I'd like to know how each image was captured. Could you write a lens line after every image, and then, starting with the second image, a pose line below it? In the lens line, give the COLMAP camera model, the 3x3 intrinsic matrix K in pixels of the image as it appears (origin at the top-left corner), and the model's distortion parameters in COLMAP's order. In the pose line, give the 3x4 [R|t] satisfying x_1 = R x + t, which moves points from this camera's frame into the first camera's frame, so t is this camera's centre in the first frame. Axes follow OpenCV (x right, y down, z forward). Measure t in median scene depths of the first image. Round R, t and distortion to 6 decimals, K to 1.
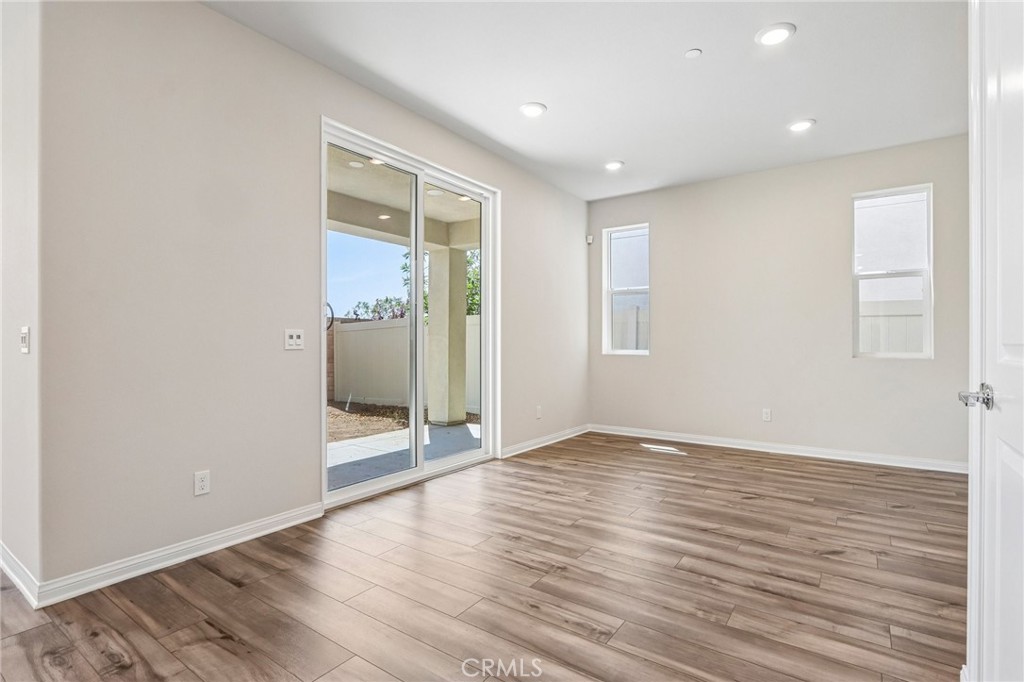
lens RADIAL K [[510.4, 0, 516.4], [0, 510.4, 342.9], [0, 0, 1]] dist [-0.004884, -0.000709]
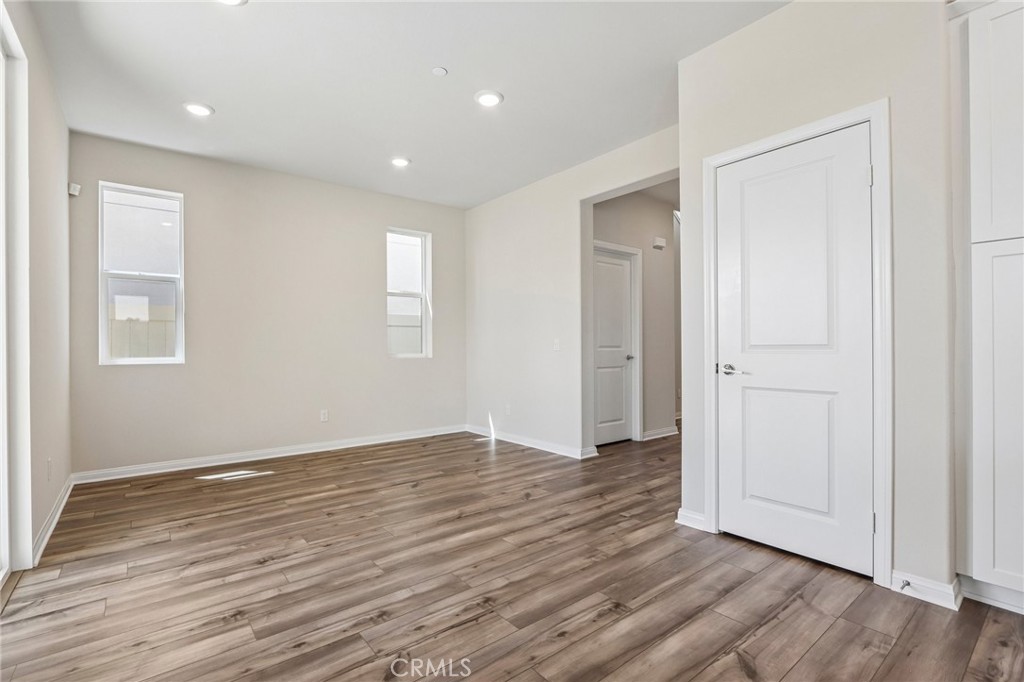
lens RADIAL K [[473.4, 0, 517.3], [0, 473.4, 343.2], [0, 0, 1]] dist [-0.012529, 0.000944]
pose [[0.265868, 0.004288, 0.964000, -0.520820], [0.006602, 0.999959, -0.006269, 0.001768], [-0.963987, 0.008031, 0.265828, 0.553957]]
